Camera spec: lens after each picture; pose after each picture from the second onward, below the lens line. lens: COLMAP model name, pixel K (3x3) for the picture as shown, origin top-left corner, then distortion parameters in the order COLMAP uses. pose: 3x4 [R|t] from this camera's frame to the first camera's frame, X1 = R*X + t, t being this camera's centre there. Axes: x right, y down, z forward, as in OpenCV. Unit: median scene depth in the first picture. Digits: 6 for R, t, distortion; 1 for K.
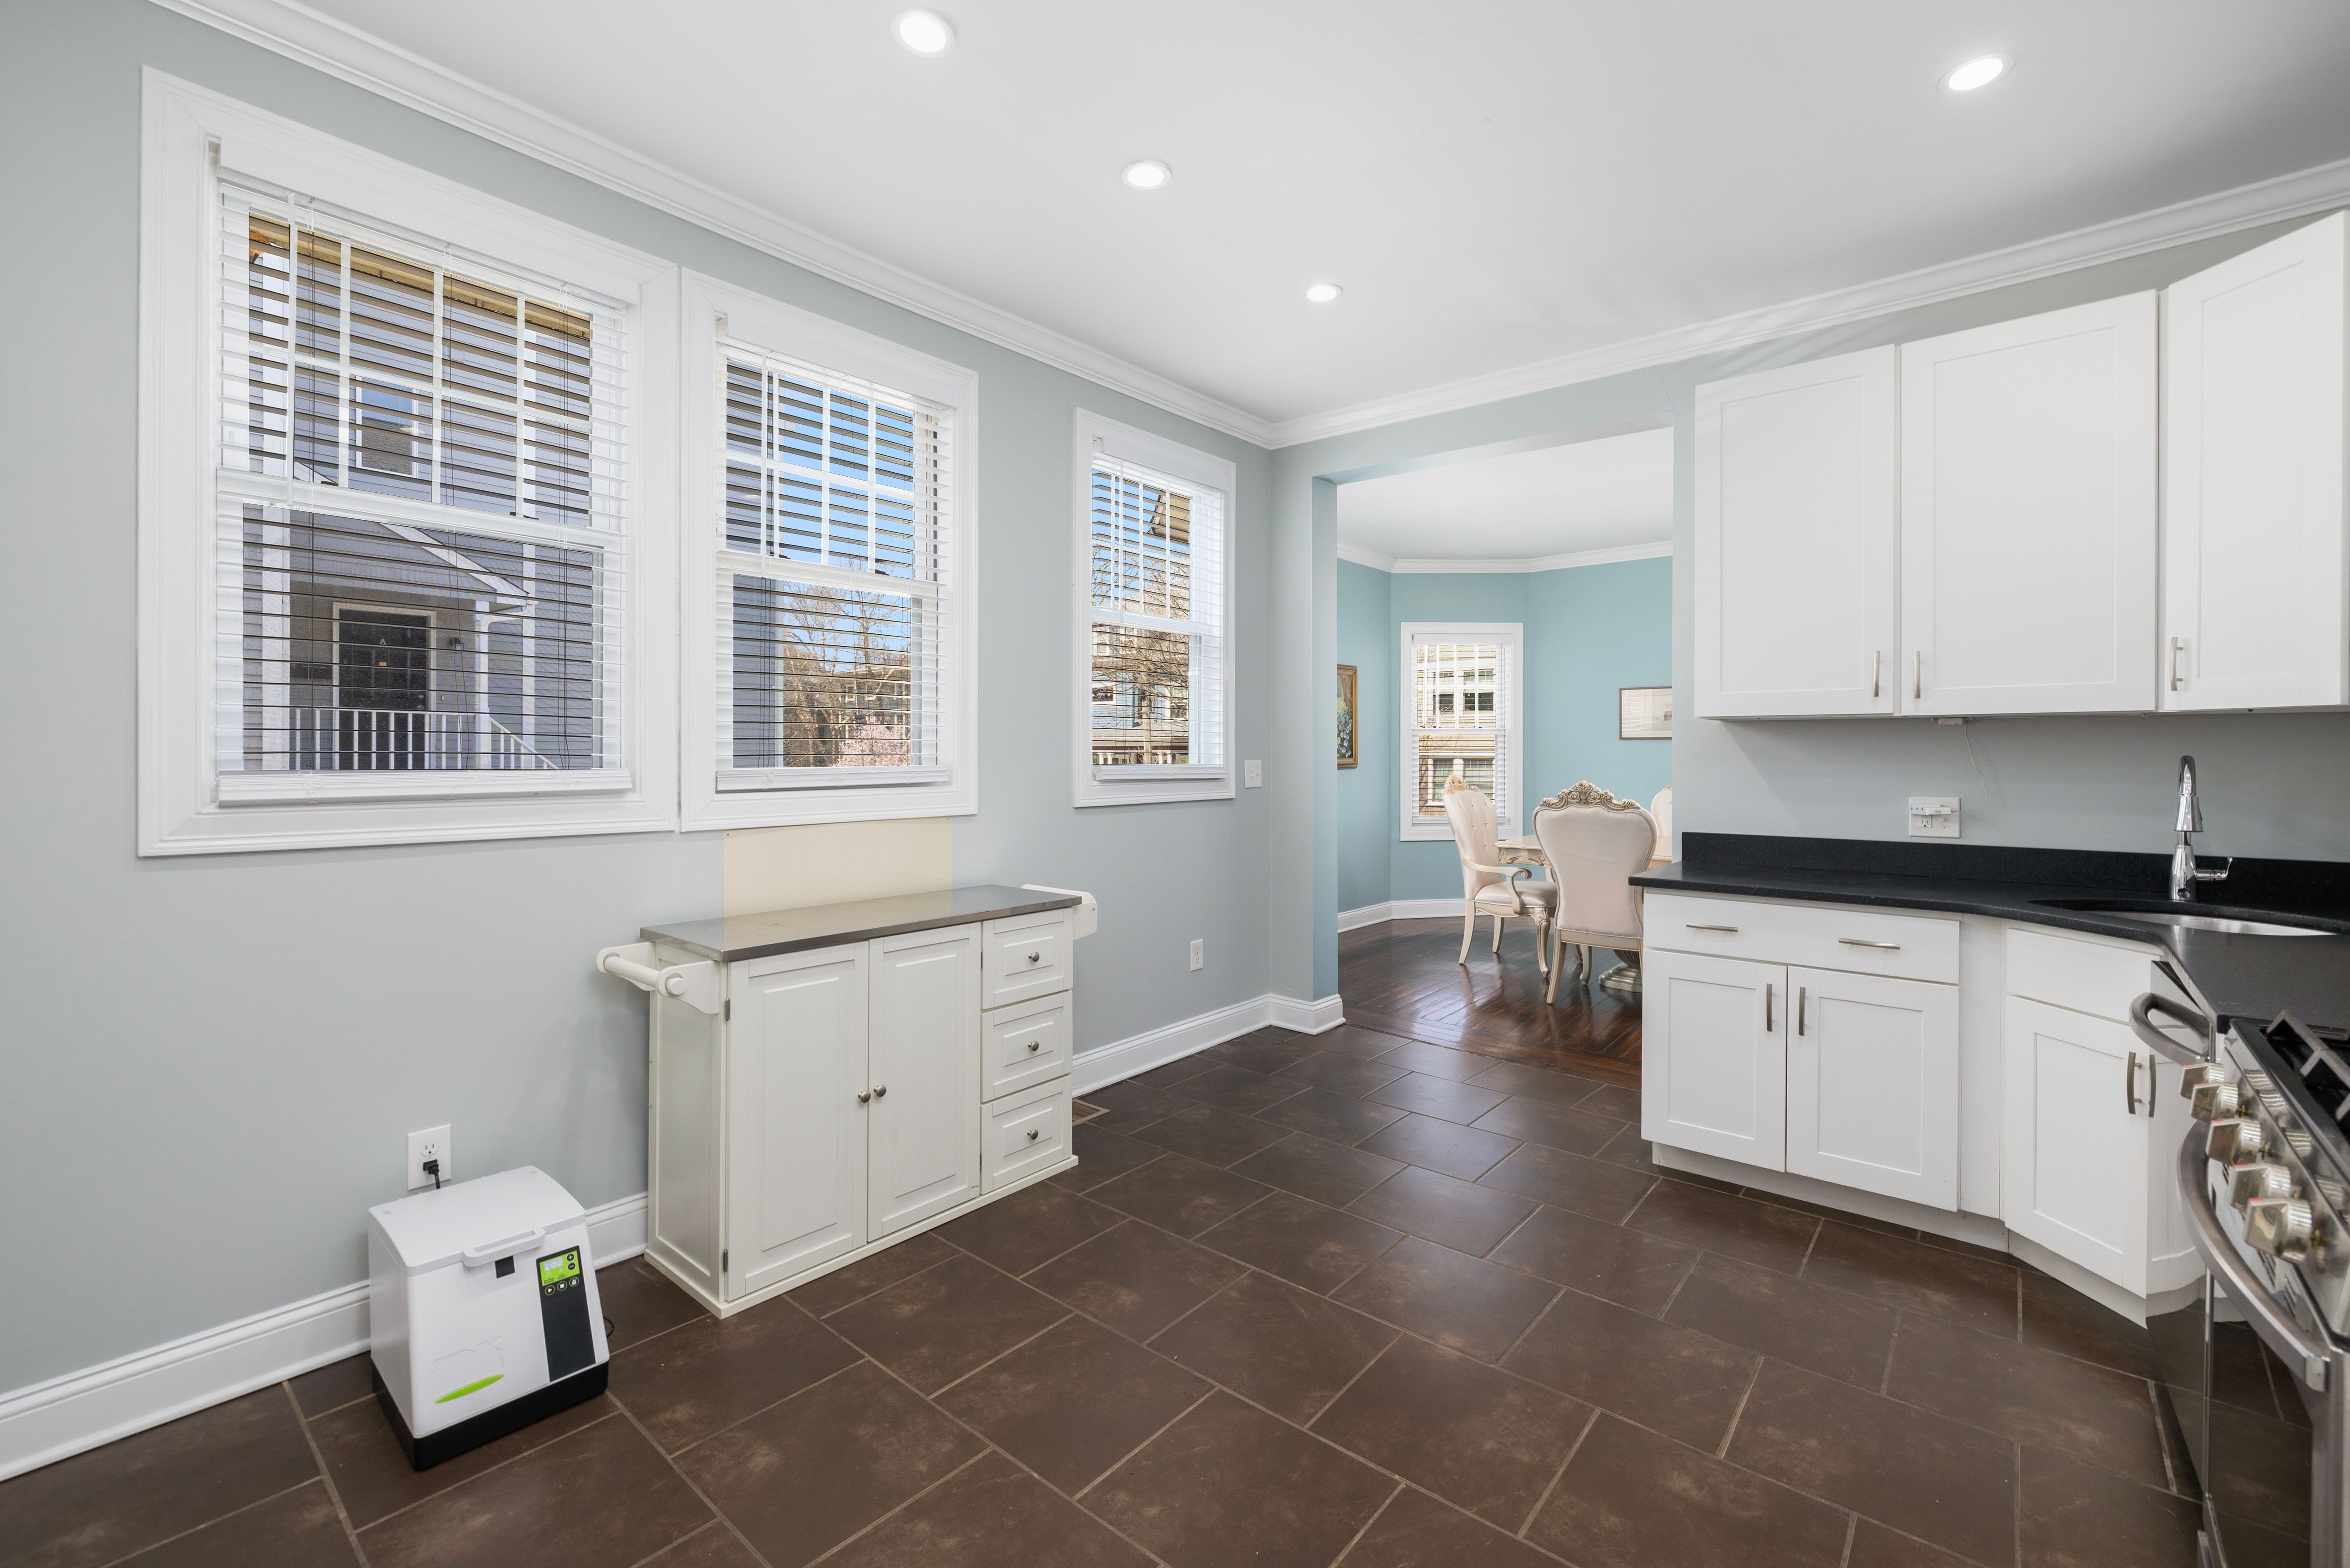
lens RADIAL K [[999.2, 0, 1175.1], [0, 999.2, 772.3], [0, 0, 1]] dist [-0.001069, -0.000035]
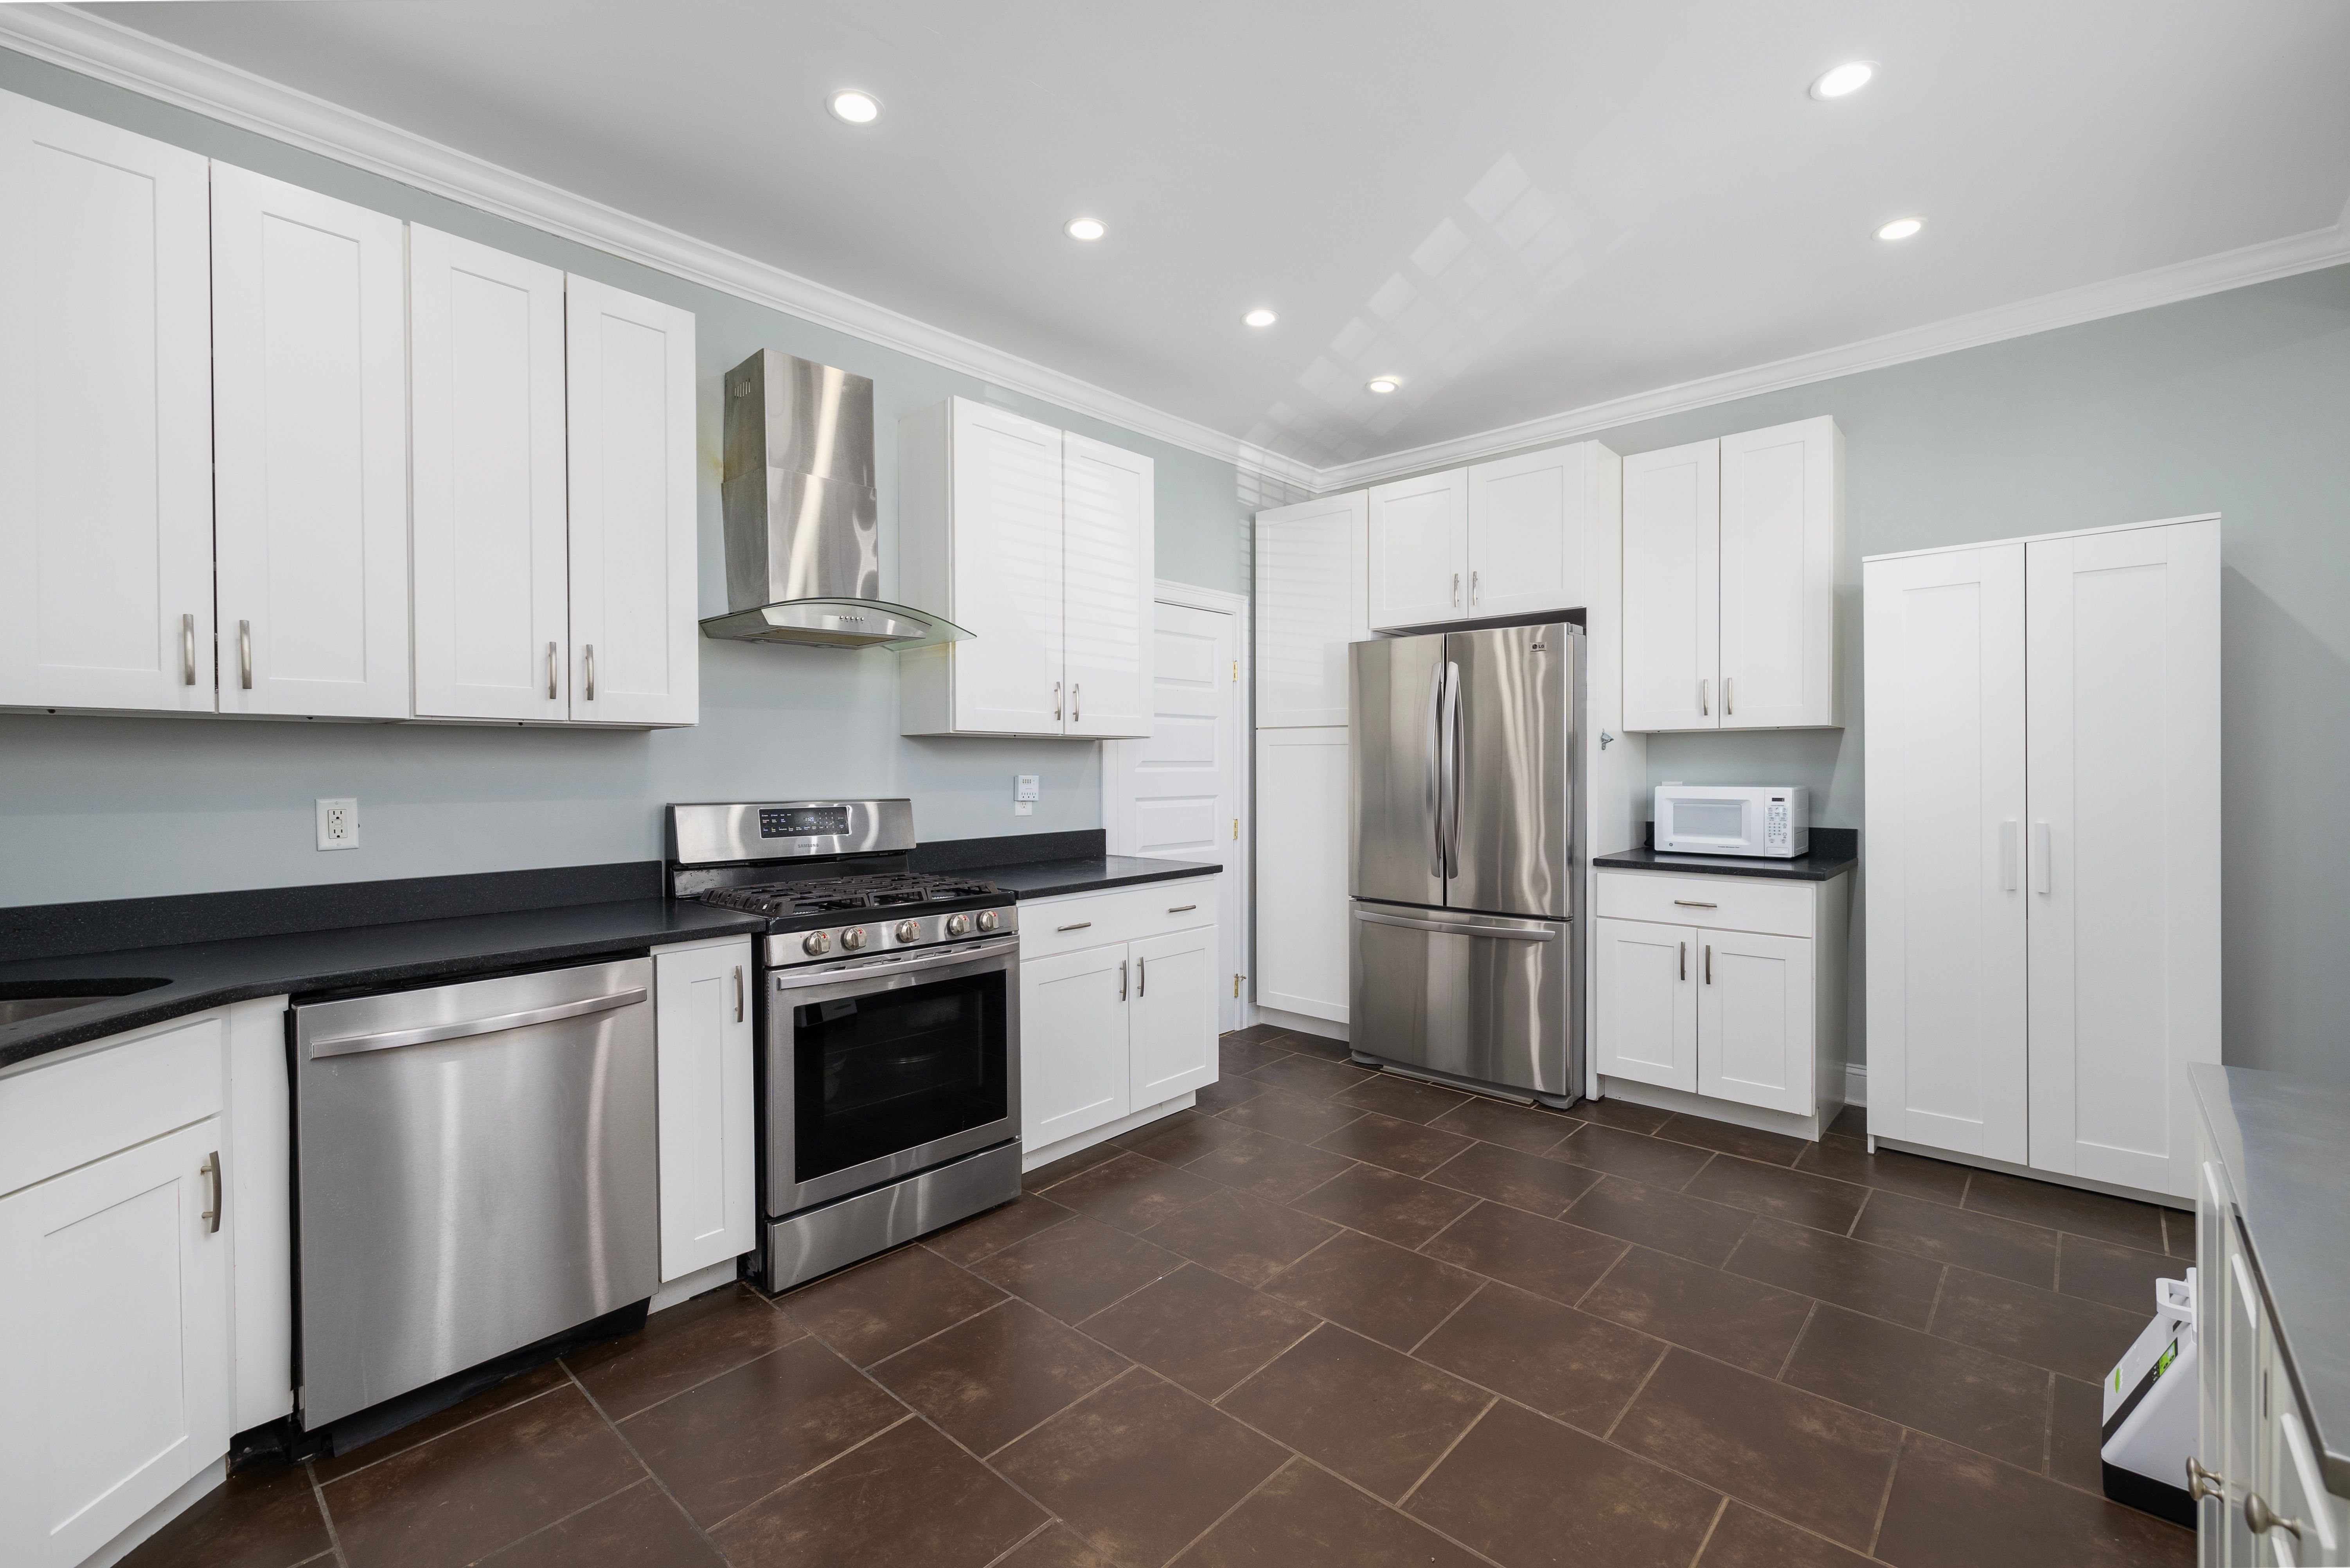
lens RADIAL K [[1006.9, 0, 1161.7], [0, 1006.9, 762.2], [0, 0, 1]] dist [-0.001199, 0.000157]
pose [[-0.998855, 0.004212, 0.047653, 0.156259], [0.004724, 0.999932, 0.010653, -0.023351], [-0.047604, 0.010866, -0.998807, 1.458530]]
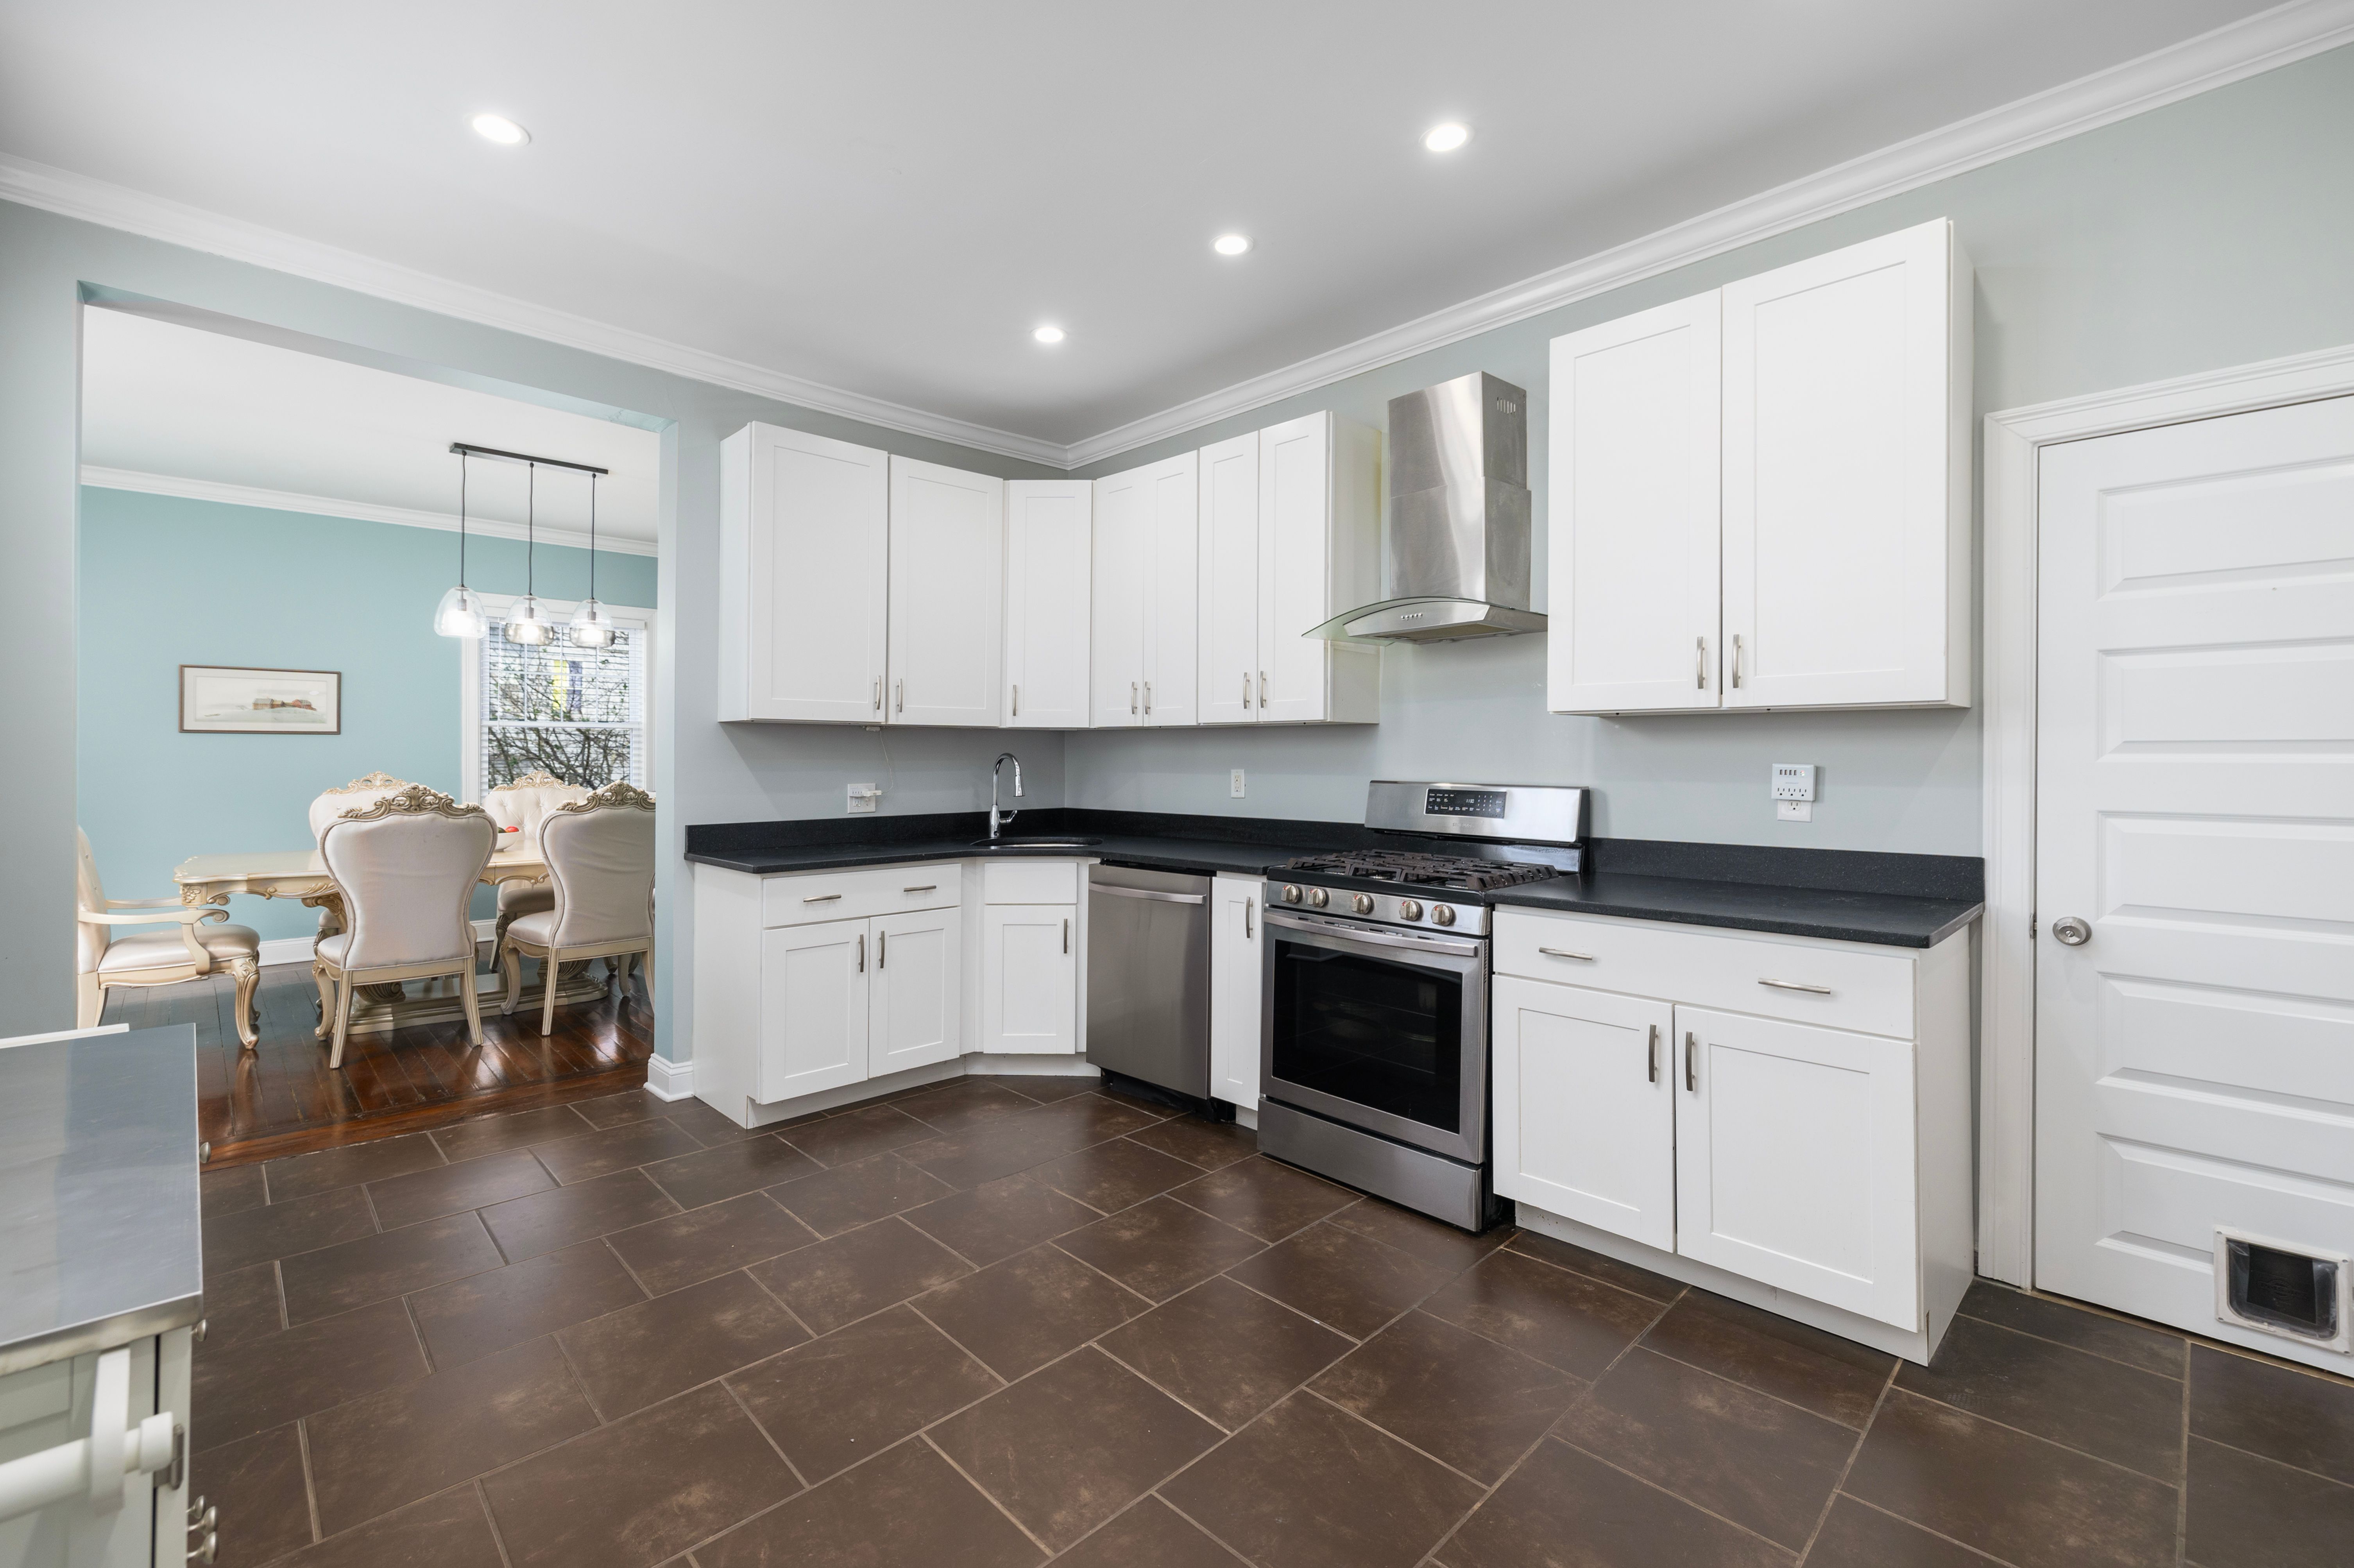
lens RADIAL K [[996.6, 0, 1165.5], [0, 996.6, 733.8], [0, 0, 1]] dist [0.000676, 0.000136]
pose [[0.104994, 0.020491, 0.994262, -0.681631], [0.016459, 0.999615, -0.022340, -0.008278], [-0.994337, 0.018710, 0.104616, 0.520806]]
